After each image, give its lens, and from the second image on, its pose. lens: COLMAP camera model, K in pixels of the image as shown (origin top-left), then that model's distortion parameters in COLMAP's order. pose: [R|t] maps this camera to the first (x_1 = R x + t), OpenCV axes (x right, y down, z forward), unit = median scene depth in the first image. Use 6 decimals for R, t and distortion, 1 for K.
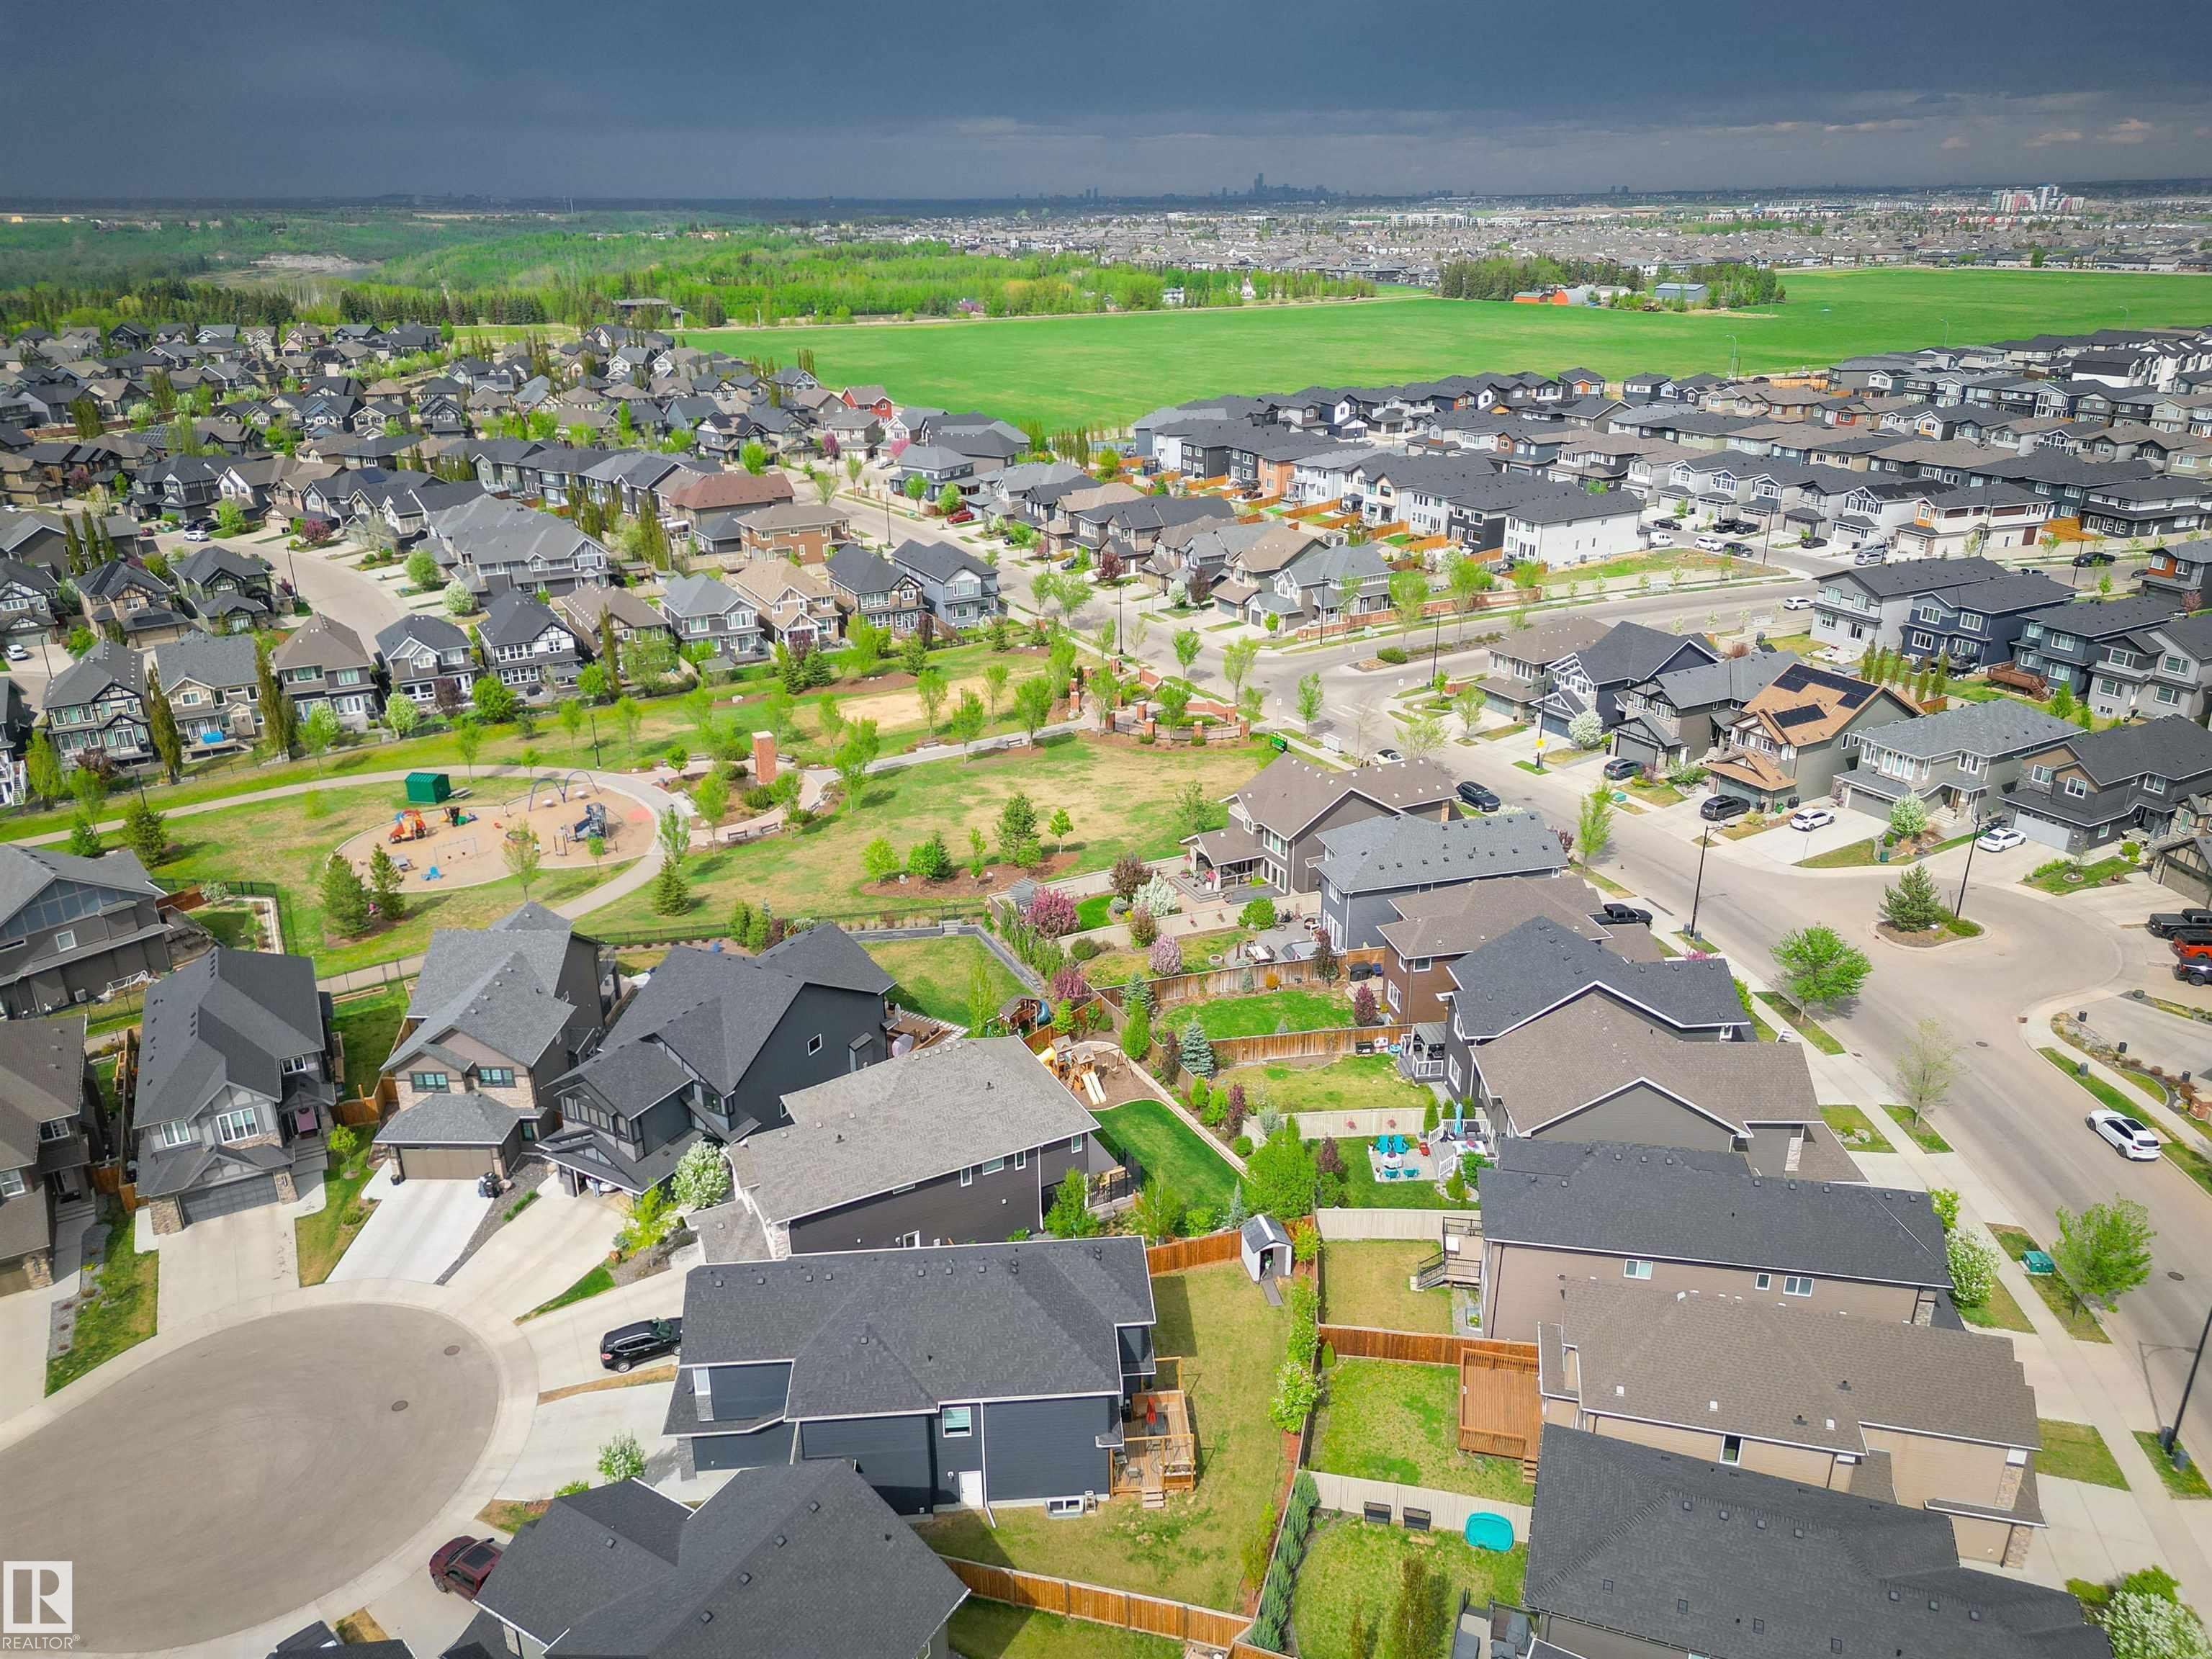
lens RADIAL K [[1594.4, 0, 1106.0], [0, 1594.4, 829.5], [0, 0, 1]] dist [0.079666, -0.072644]
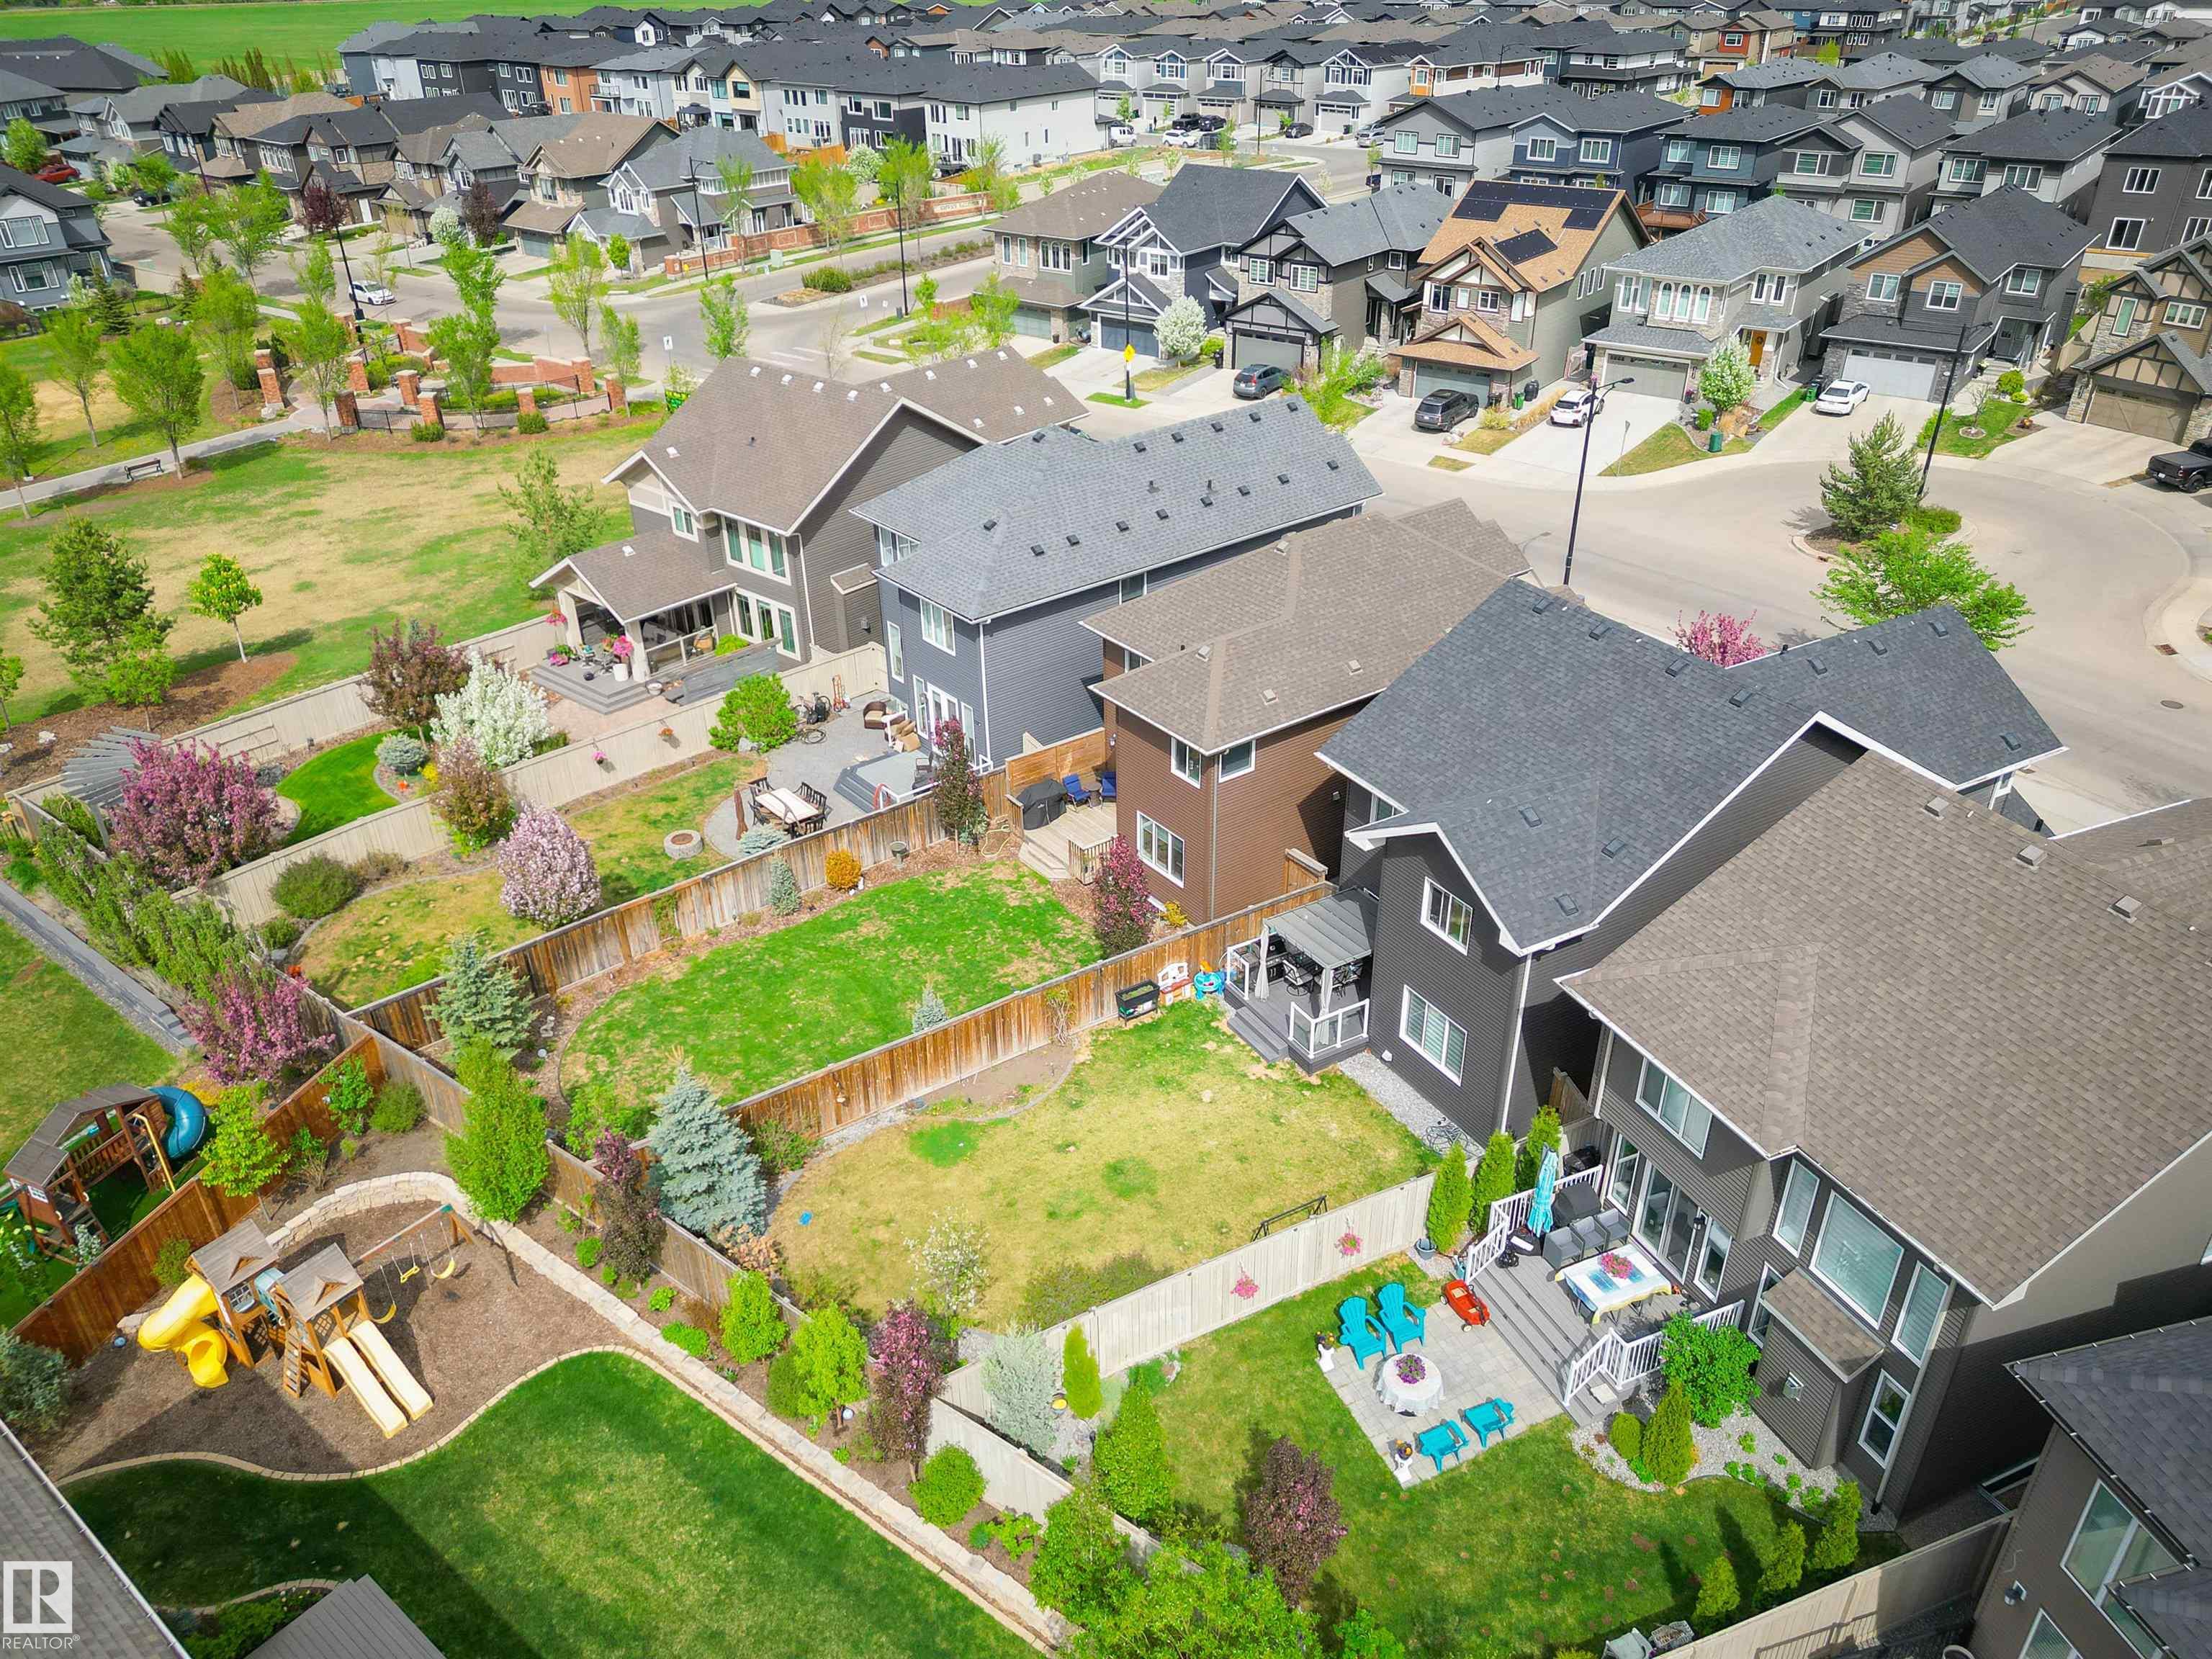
lens RADIAL K [[1594.4, 0, 1106.0], [0, 1594.4, 829.5], [0, 0, 1]] dist [0.079666, -0.072644]
pose [[0.916248, -0.203130, 0.345295, 0.020150], [0.156773, 0.974985, 0.157563, 0.022708], [-0.368663, -0.090234, 0.925173, 0.424573]]
